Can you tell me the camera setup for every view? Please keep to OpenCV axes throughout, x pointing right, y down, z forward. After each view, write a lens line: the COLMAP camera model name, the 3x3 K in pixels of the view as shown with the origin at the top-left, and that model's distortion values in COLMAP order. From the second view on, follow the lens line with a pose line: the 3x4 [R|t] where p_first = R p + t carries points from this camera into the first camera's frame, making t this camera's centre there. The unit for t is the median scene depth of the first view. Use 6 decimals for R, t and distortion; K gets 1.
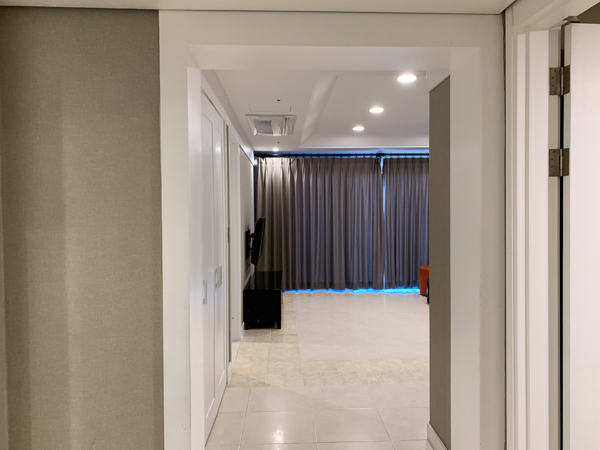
lens RADIAL K [[431.7, 0, 301.3], [0, 431.7, 227.4], [0, 0, 1]] dist [0.031430, -0.060093]
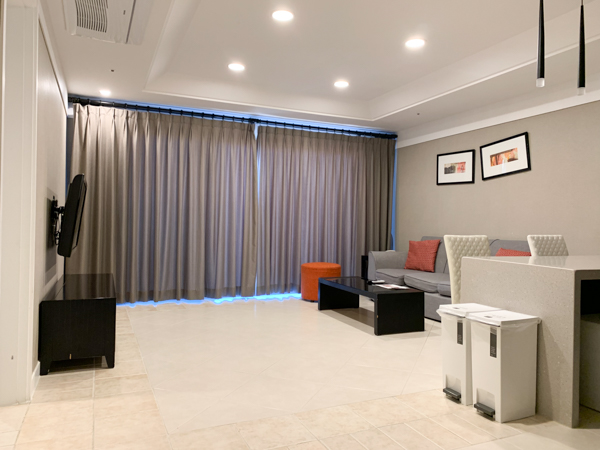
lens RADIAL K [[431.7, 0, 301.3], [0, 431.7, 227.4], [0, 0, 1]] dist [0.031430, -0.060093]
pose [[0.924542, 0.022920, 0.380391, -0.027934], [-0.010260, 0.999325, -0.035276, 0.048217], [-0.380943, 0.028711, 0.924153, 0.261411]]
